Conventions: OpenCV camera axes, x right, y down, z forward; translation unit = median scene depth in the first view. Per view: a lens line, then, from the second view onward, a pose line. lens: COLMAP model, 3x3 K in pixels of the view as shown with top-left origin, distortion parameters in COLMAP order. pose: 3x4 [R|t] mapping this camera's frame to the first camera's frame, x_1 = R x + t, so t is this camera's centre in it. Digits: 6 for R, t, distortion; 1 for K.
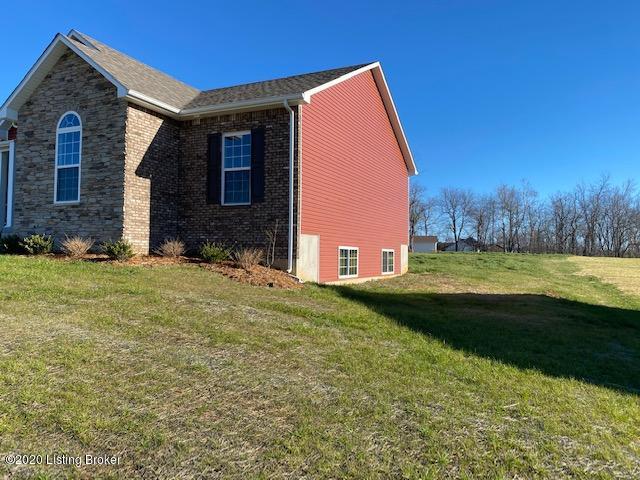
lens RADIAL K [[490.9, 0, 320.0], [0, 490.9, 240.0], [0, 0, 1]] dist [0.071519, -0.120515]
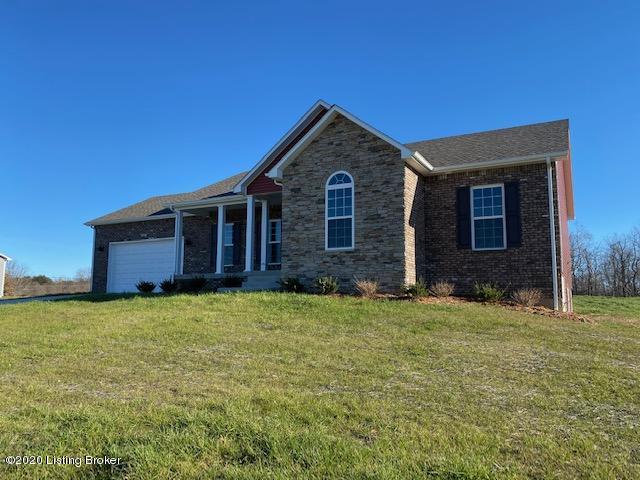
lens RADIAL K [[490.9, 0, 320.0], [0, 490.9, 240.0], [0, 0, 1]] dist [0.071519, -0.120515]
pose [[0.998088, -0.010063, -0.060988, -0.487550], [0.004499, 0.995870, -0.090683, 0.006497], [0.061649, 0.090235, 0.994011, -0.135621]]
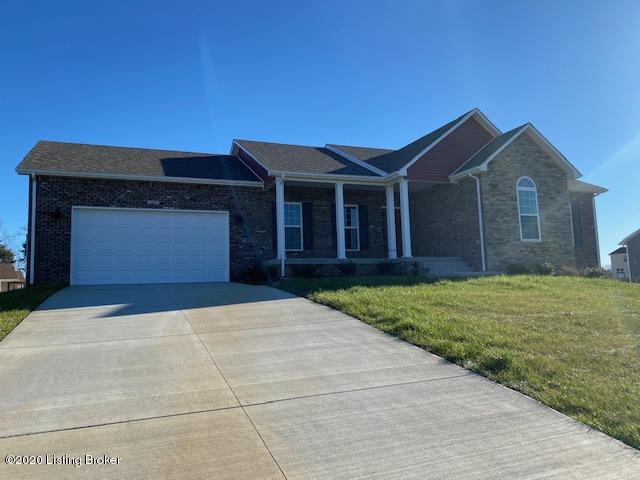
lens RADIAL K [[490.9, 0, 320.0], [0, 490.9, 240.0], [0, 0, 1]] dist [0.071519, -0.120515]
pose [[0.684346, 0.049278, 0.727490, -1.939201], [0.012221, 0.996798, -0.079016, 0.025611], [-0.729055, 0.062965, 0.681553, 0.483103]]
